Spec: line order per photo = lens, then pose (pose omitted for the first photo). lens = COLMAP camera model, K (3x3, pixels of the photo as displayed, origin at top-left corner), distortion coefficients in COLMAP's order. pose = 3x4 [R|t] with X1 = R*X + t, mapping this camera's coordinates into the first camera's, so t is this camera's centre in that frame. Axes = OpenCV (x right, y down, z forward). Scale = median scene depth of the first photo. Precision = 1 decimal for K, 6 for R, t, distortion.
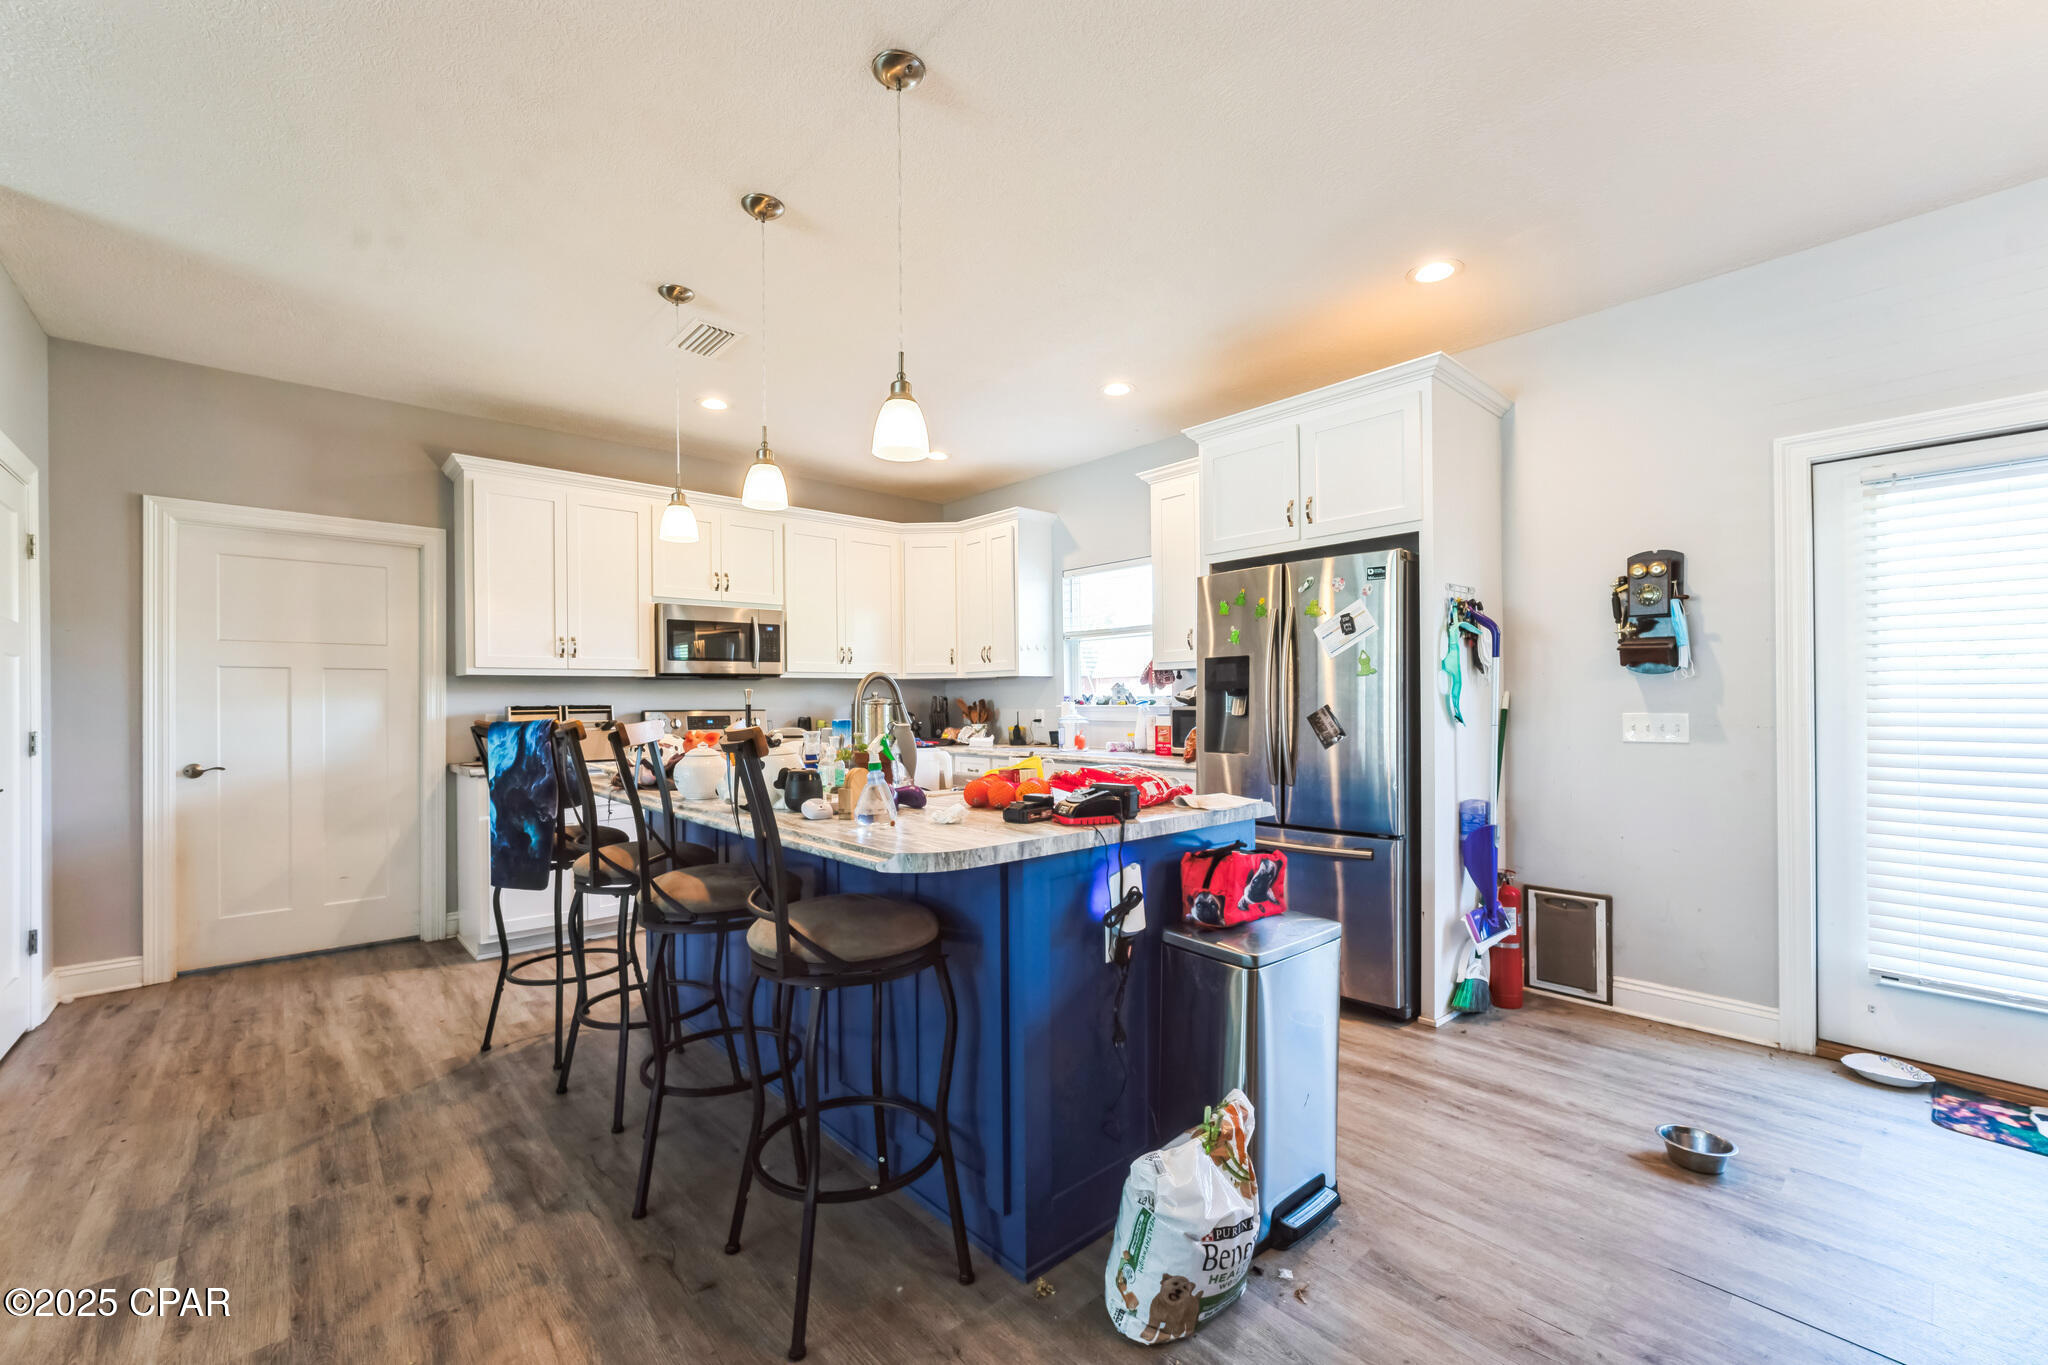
lens RADIAL K [[840.7, 0, 1024.9], [0, 840.7, 694.2], [0, 0, 1]] dist [0.001265, 0.000691]
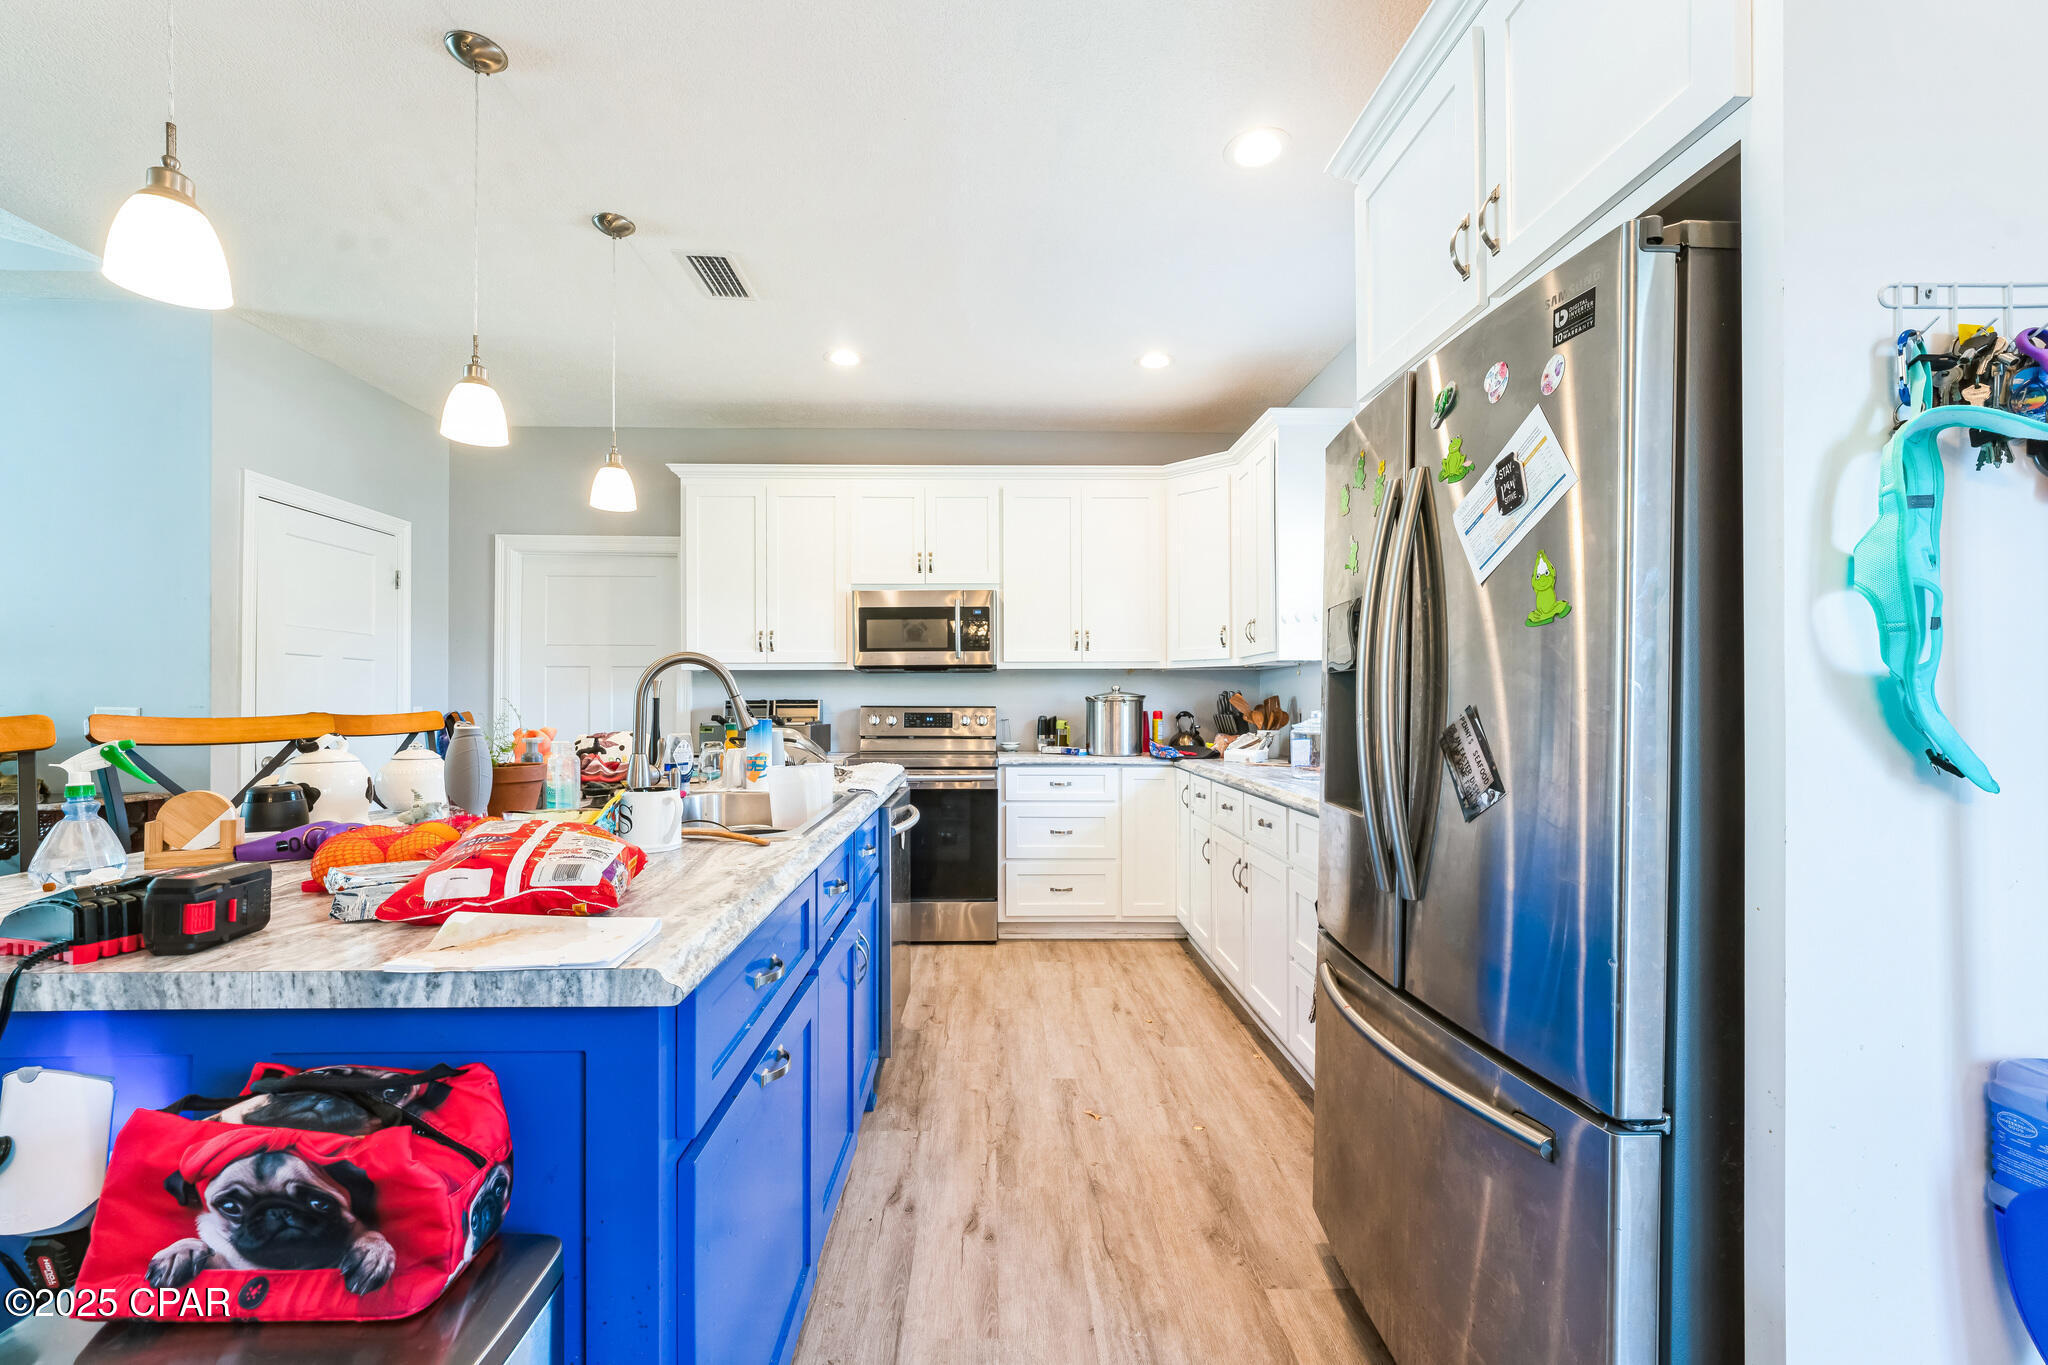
lens RADIAL K [[860.4, 0, 1024.0], [0, 860.4, 682.5], [0, 0, 1]] dist [0.003710, 0.000463]
pose [[0.761209, -0.007975, -0.648458, 0.468323], [-0.000737, 0.999913, -0.013163, 0.007803], [0.648506, 0.010497, 0.761137, 0.583817]]
